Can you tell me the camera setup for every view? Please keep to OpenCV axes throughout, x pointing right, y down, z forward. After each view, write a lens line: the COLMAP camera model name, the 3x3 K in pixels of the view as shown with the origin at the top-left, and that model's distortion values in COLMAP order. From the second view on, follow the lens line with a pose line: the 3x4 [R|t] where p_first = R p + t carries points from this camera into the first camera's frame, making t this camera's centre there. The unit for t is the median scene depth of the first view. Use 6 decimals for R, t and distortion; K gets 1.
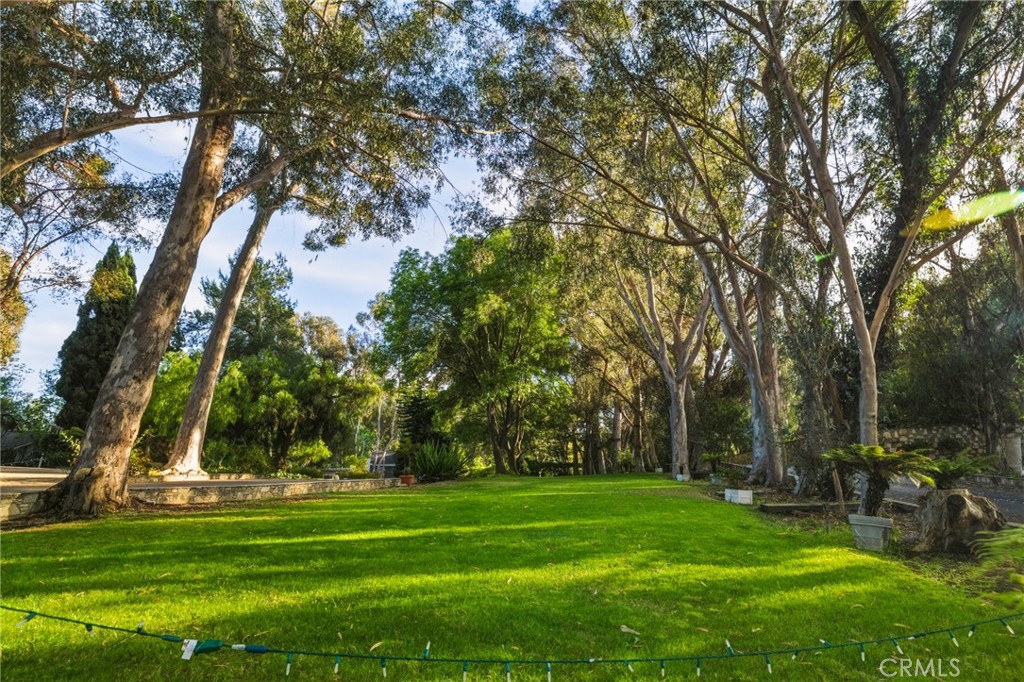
lens RADIAL K [[555.5, 0, 530.3], [0, 555.5, 348.4], [0, 0, 1]] dist [-0.002374, 0.002486]
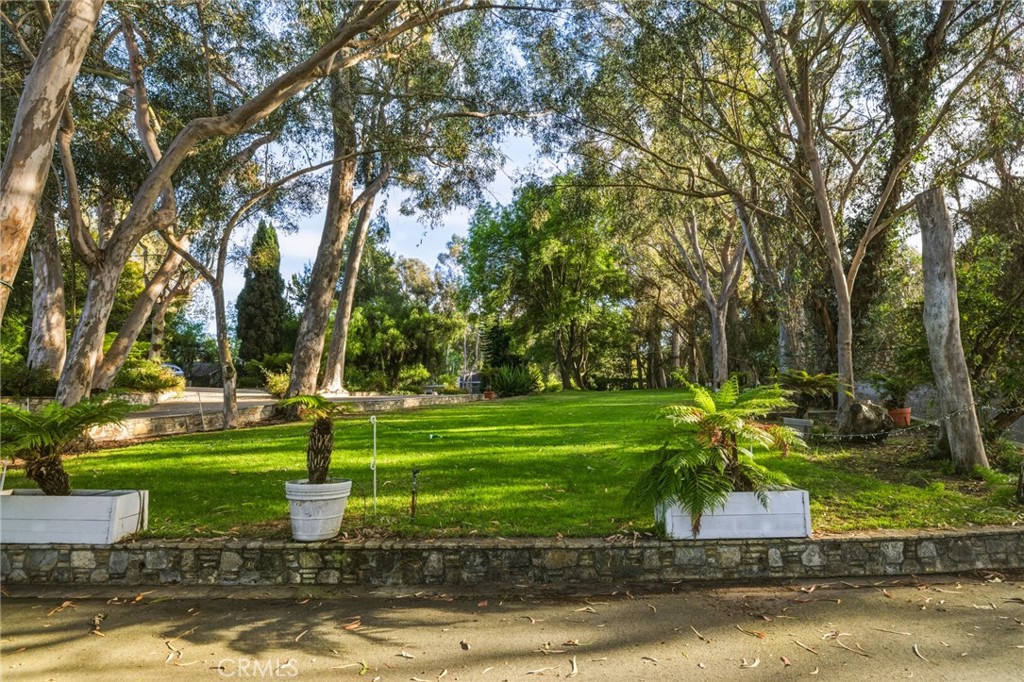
lens RADIAL K [[494.9, 0, 510.6], [0, 494.9, 335.8], [0, 0, 1]] dist [-0.002482, 0.001853]
pose [[0.984828, -0.027768, -0.171295, 0.026080], [0.047310, 0.992685, 0.111081, -0.024854], [0.166957, -0.117499, 0.978938, -0.098815]]
